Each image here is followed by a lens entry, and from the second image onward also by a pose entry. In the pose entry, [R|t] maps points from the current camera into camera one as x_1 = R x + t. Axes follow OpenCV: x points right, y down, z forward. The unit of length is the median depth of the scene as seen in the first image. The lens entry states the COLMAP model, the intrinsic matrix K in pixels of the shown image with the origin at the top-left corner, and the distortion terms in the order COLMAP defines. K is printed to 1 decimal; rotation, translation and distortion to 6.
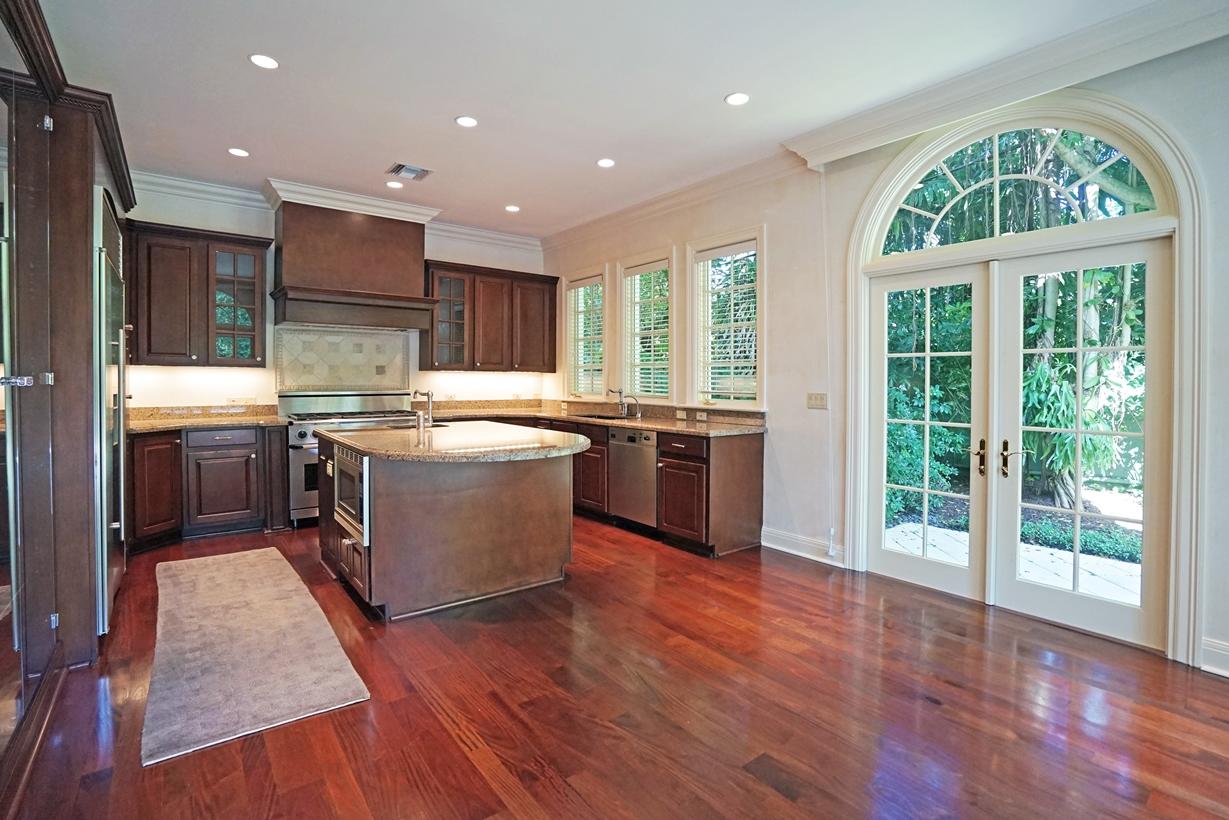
lens RADIAL K [[567.6, 0, 586.1], [0, 567.6, 379.4], [0, 0, 1]] dist [-0.065455, 0.025212]
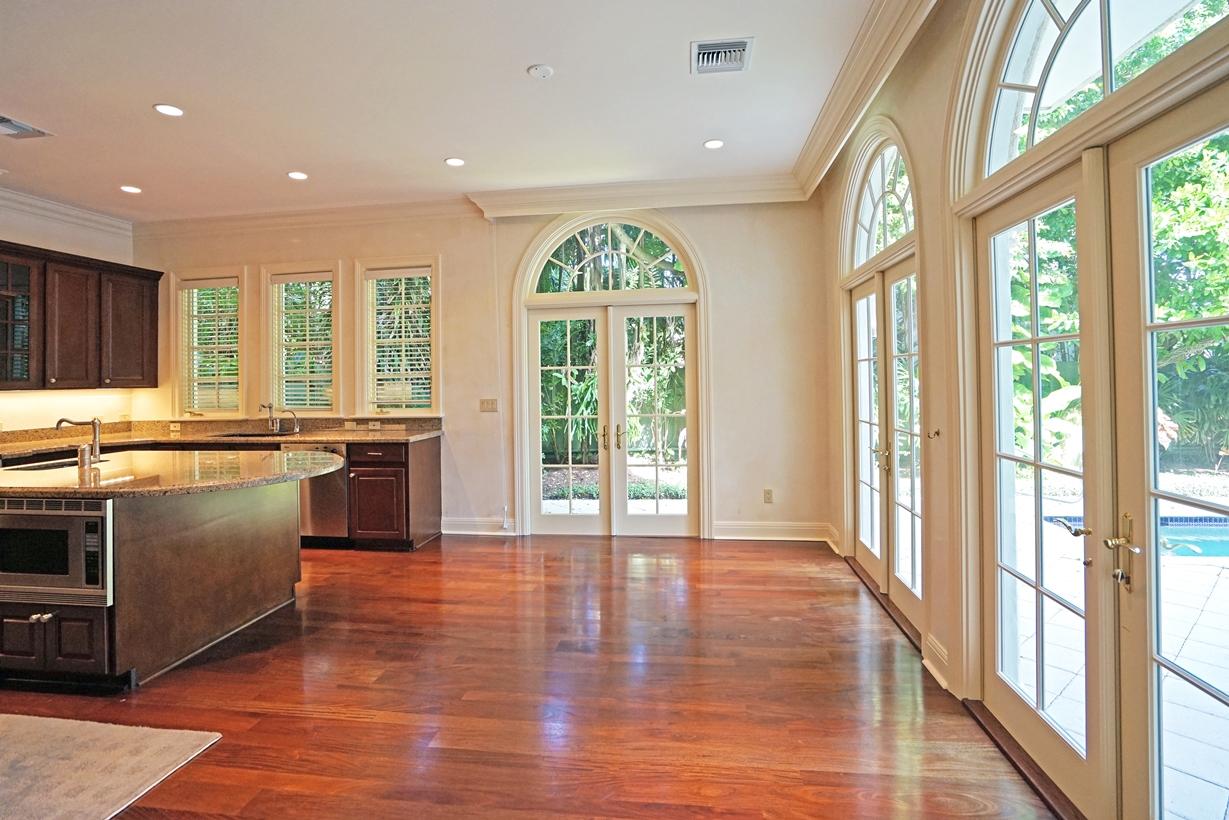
lens RADIAL K [[603.4, 0, 610.5], [0, 603.4, 364.9], [0, 0, 1]] dist [-0.018668, 0.000598]
pose [[0.704673, -0.007521, 0.709492, -0.277592], [0.026577, 0.999522, -0.015800, -0.018001], [-0.709034, 0.029990, 0.704536, -0.103319]]
